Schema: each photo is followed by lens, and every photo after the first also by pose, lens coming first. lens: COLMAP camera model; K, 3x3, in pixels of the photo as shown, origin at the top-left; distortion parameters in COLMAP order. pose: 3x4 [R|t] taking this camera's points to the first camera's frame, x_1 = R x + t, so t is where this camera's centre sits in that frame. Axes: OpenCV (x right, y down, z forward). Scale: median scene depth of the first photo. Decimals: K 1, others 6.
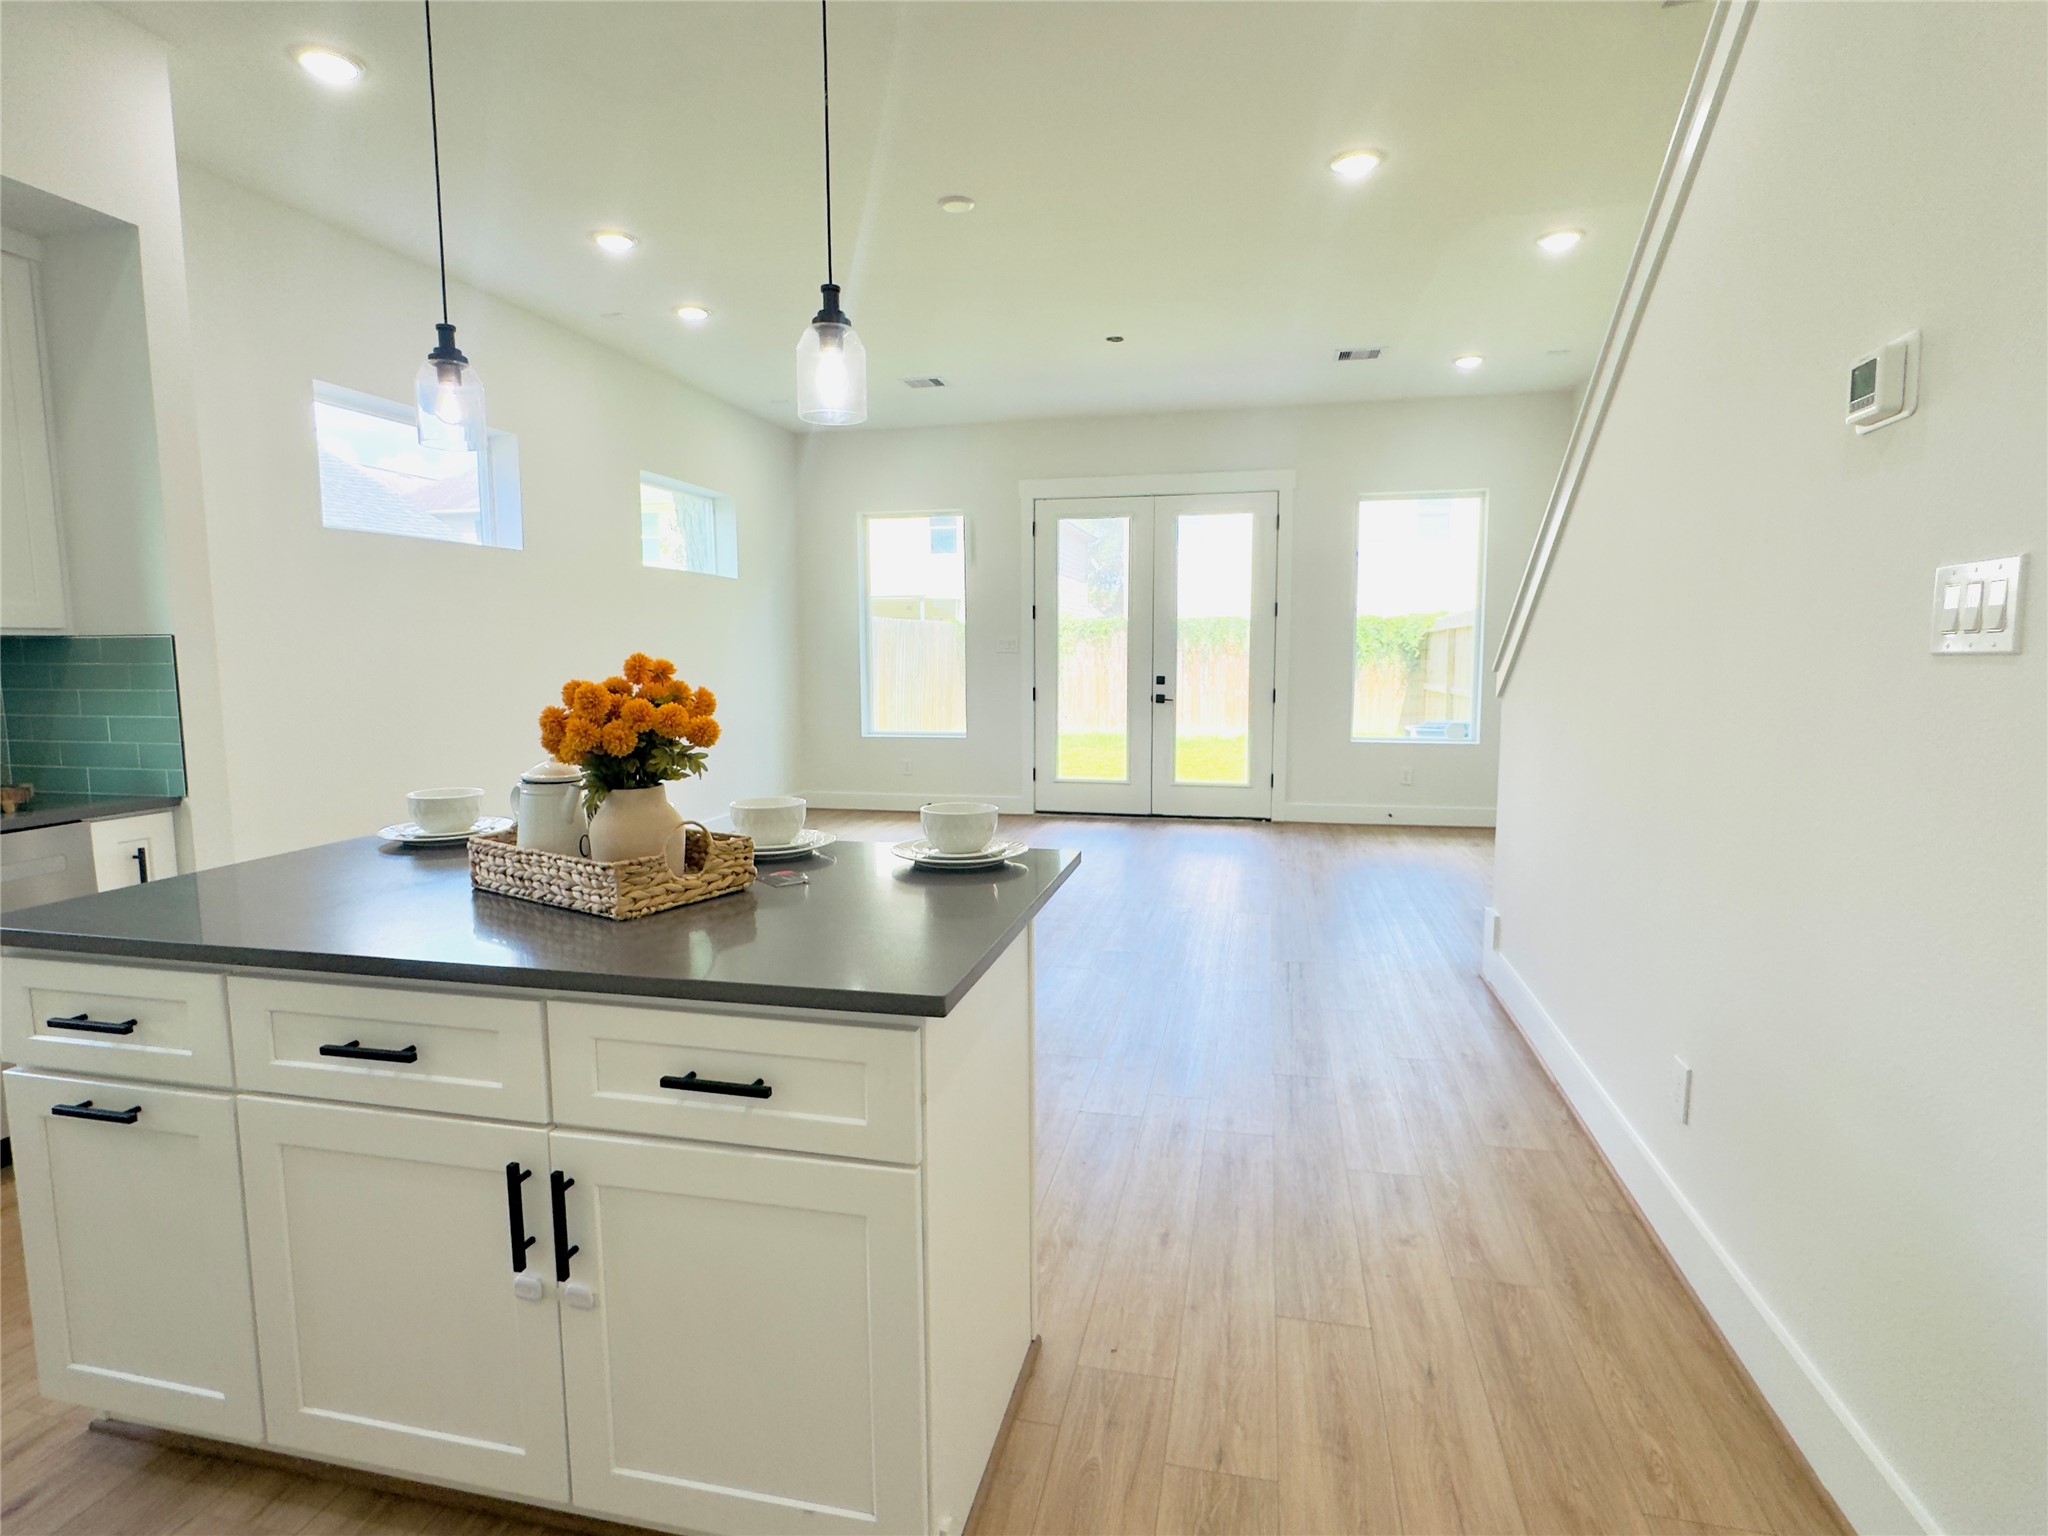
lens RADIAL K [[1053.1, 0, 1014.5], [0, 1053.1, 762.0], [0, 0, 1]] dist [-0.000019, -0.008785]
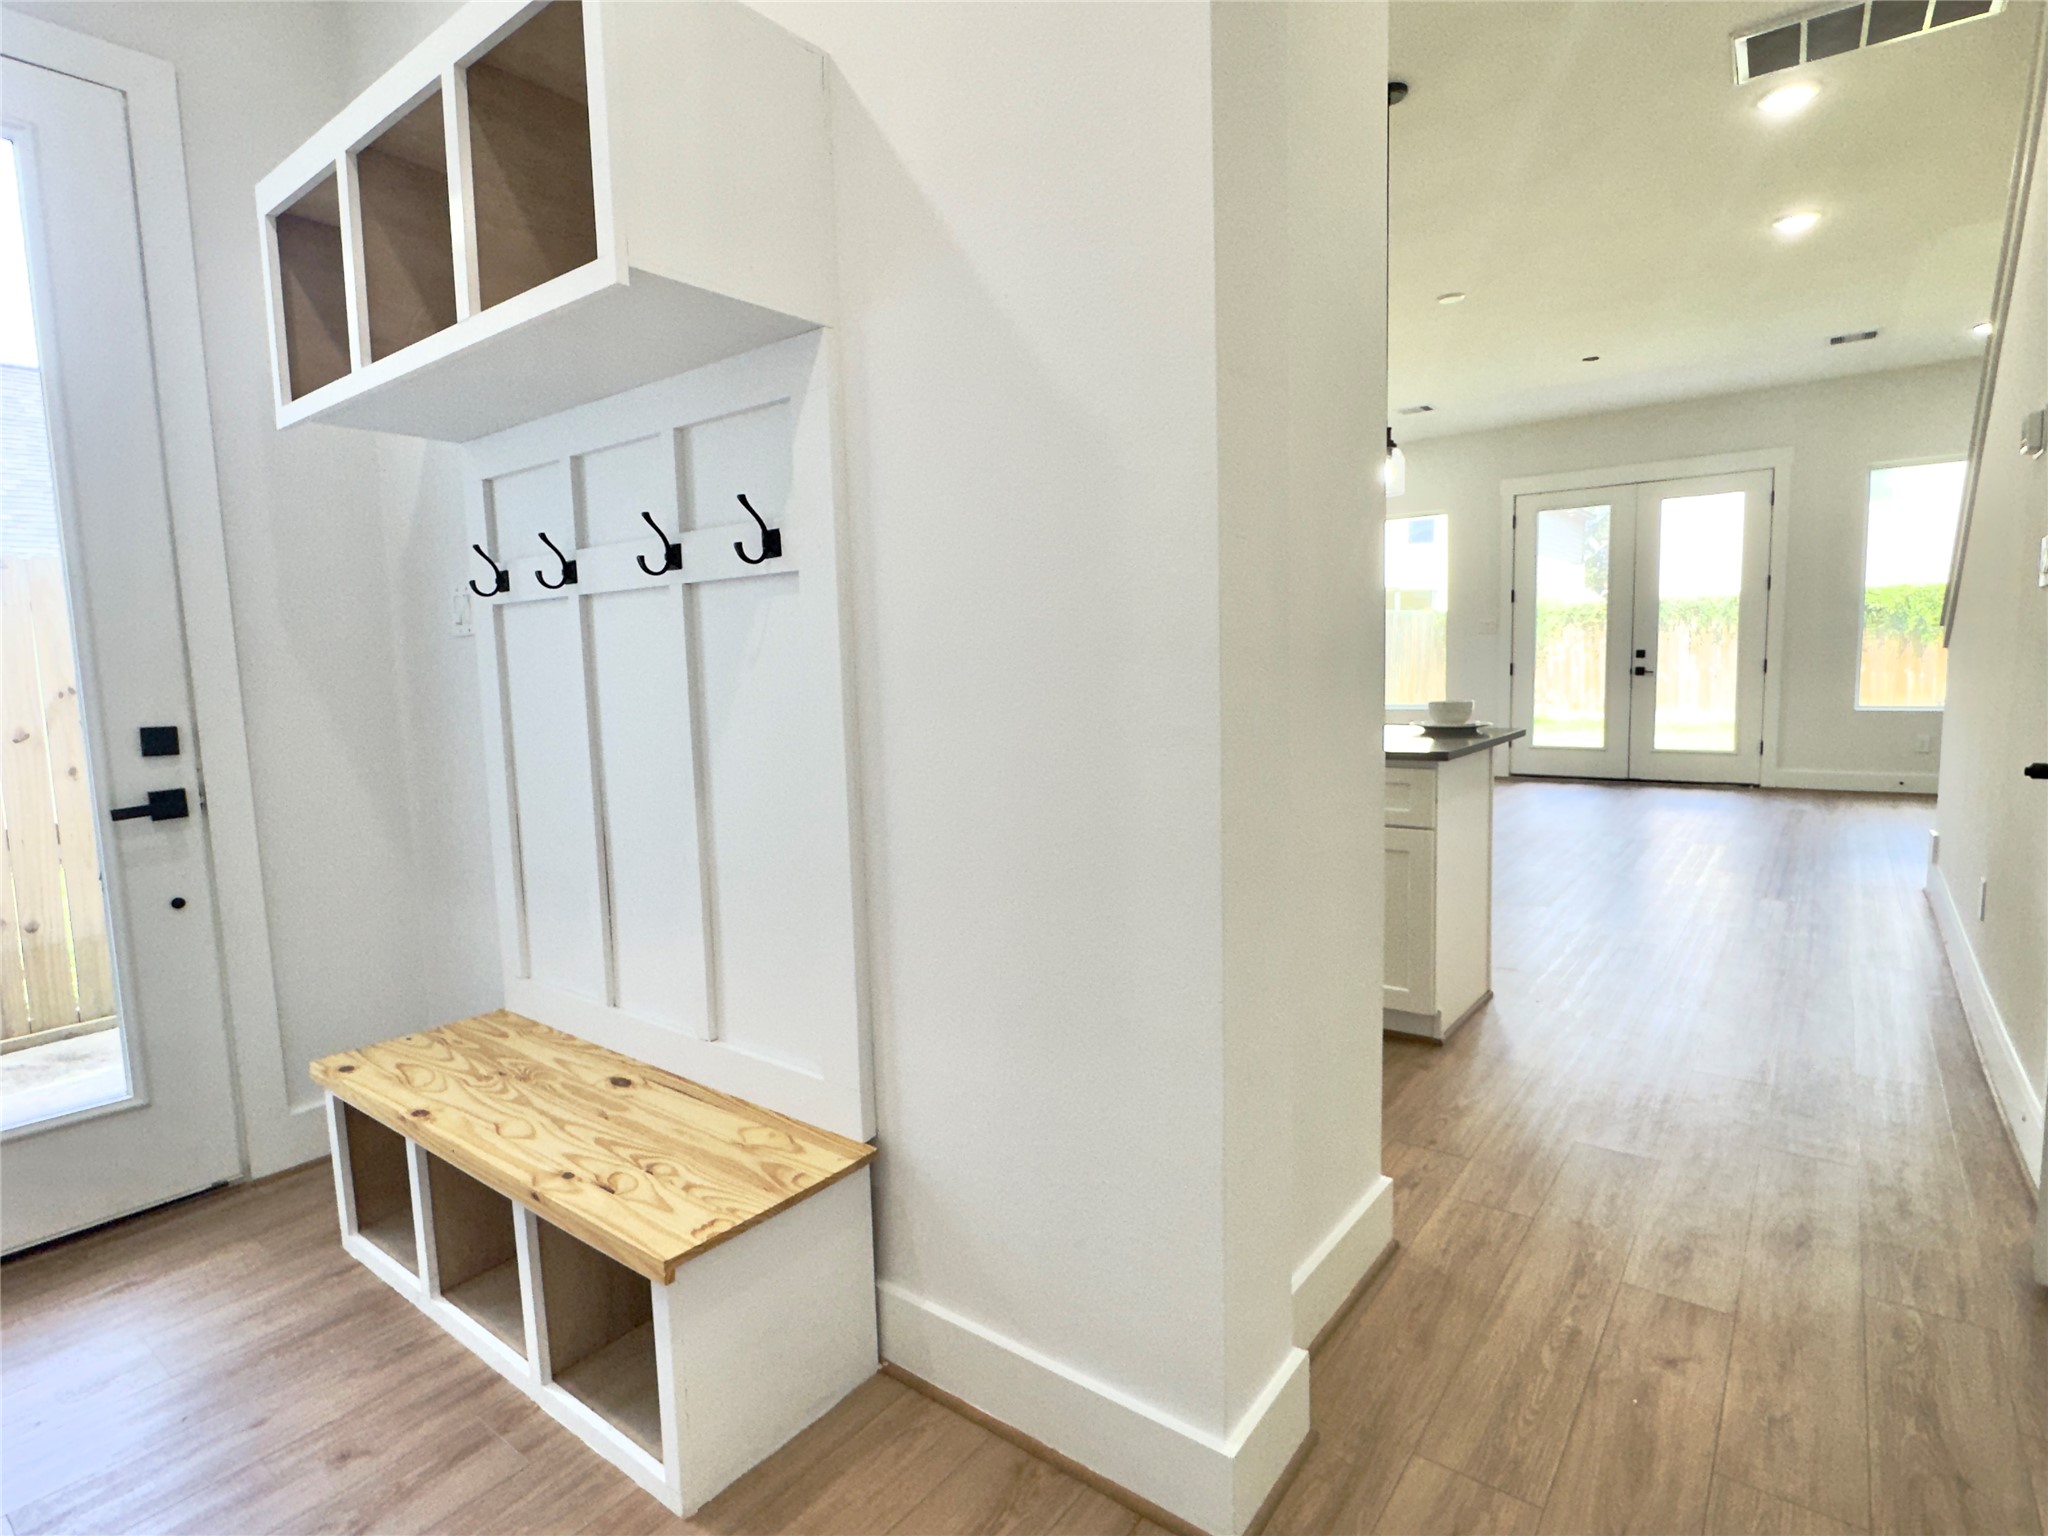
lens RADIAL K [[1053.1, 0, 1014.5], [0, 1053.1, 762.0], [0, 0, 1]] dist [-0.000019, -0.008785]
pose [[0.909669, 0.020923, -0.414807, 0.004808], [-0.020508, 0.999775, 0.005454, 0.041224], [0.414828, 0.003546, 0.909893, -0.249509]]
